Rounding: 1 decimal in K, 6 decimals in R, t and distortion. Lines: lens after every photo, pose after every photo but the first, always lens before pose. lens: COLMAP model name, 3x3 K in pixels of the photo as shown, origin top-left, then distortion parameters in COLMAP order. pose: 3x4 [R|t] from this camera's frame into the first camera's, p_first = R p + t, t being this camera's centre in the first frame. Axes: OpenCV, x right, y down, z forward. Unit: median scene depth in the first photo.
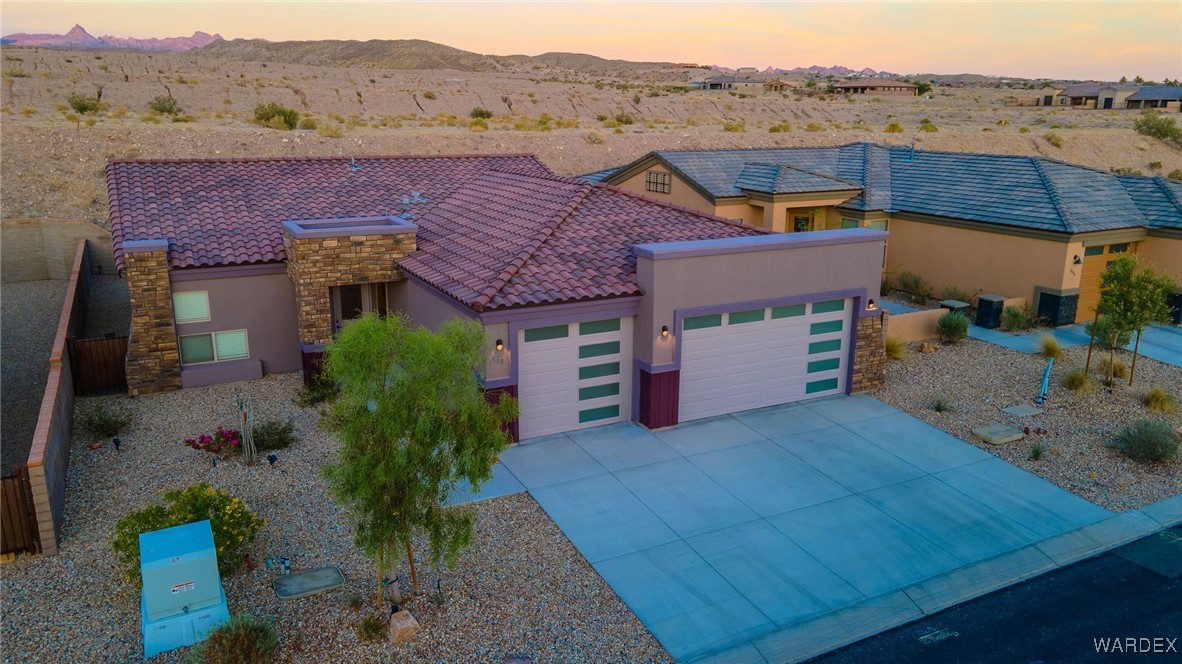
lens RADIAL K [[862.9, 0, 593.1], [0, 862.9, 331.8], [0, 0, 1]] dist [0.019368, 0.047704]
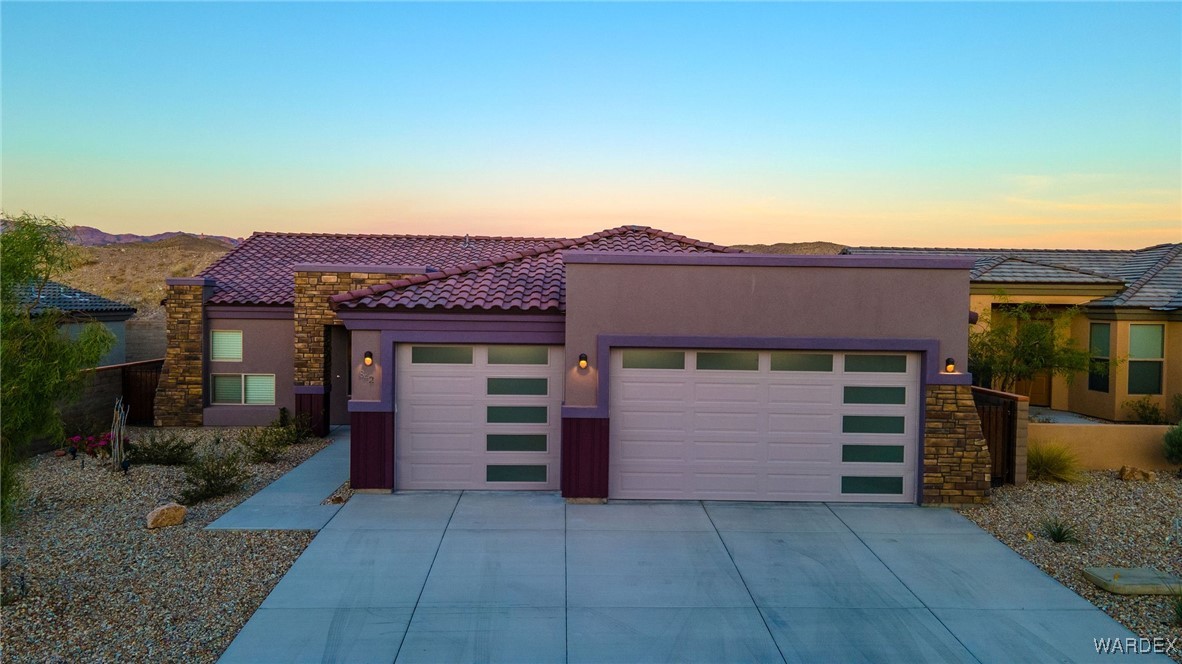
lens RADIAL K [[862.9, 0, 593.1], [0, 862.9, 331.8], [0, 0, 1]] dist [0.019368, 0.047704]
pose [[0.899604, 0.020605, -0.436219, 0.372260], [-0.117520, 0.973460, -0.196378, 0.107217], [0.420596, 0.227927, 0.878151, 0.305391]]
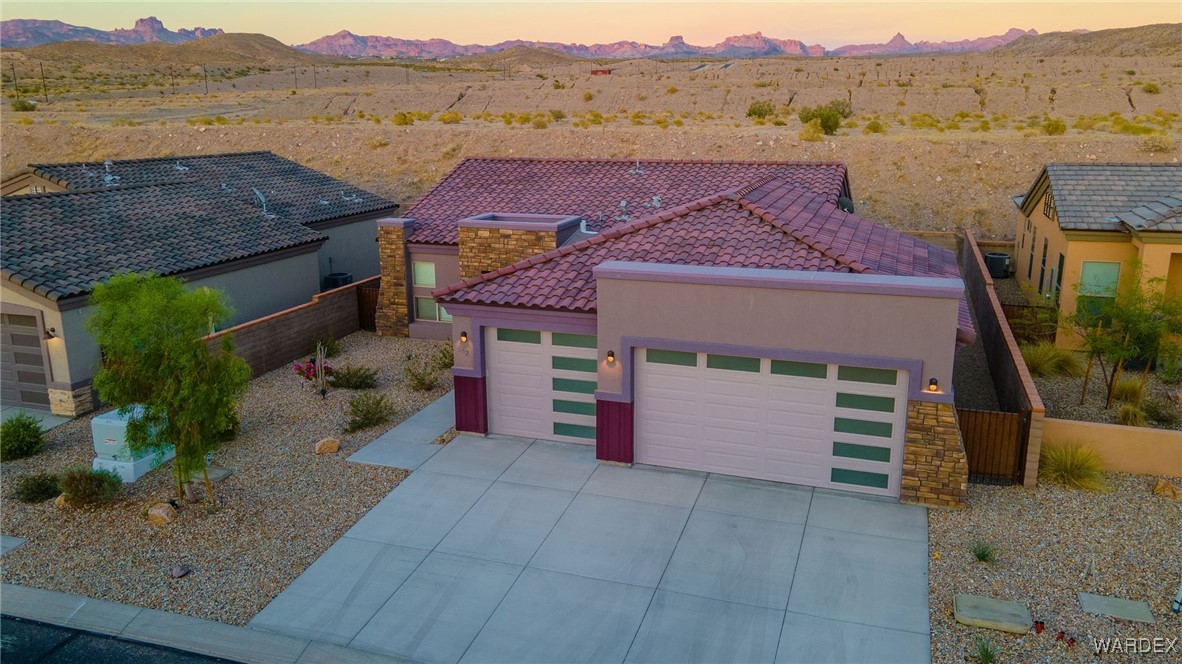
lens RADIAL K [[903.4, 0, 594.5], [0, 903.4, 330.5], [0, 0, 1]] dist [0.038893, 0.004602]
pose [[0.685847, 0.166194, -0.708515, 0.668785], [-0.175276, 0.982639, 0.060826, -0.074738], [0.706323, 0.082468, 0.703070, 0.276067]]
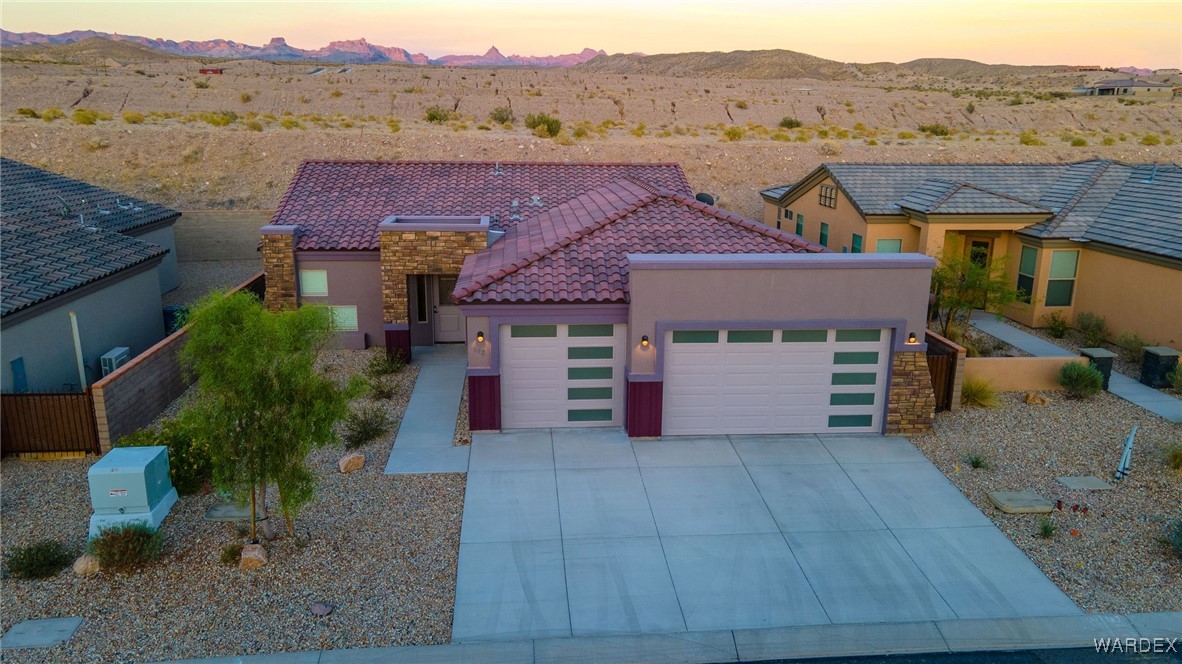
lens RADIAL K [[862.9, 0, 593.1], [0, 862.9, 331.8], [0, 0, 1]] dist [0.019368, 0.047704]
pose [[0.922391, 0.098795, -0.373409, 0.358583], [-0.102612, 0.994674, 0.009695, -0.013435], [0.372378, 0.029374, 0.927616, 0.041165]]
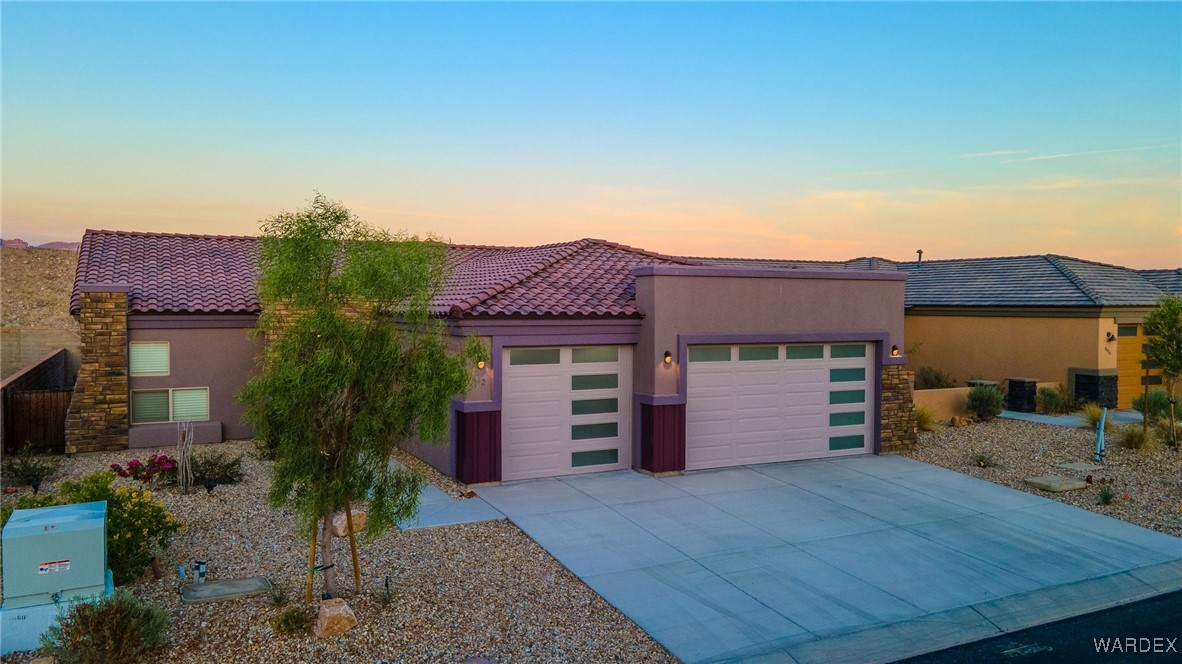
lens RADIAL K [[862.9, 0, 593.1], [0, 862.9, 331.8], [0, 0, 1]] dist [0.019368, 0.047704]
pose [[0.999975, -0.002628, -0.006534, 0.010436], [0.001120, 0.975310, -0.220838, 0.152357], [0.006953, 0.220825, 0.975289, 0.109625]]
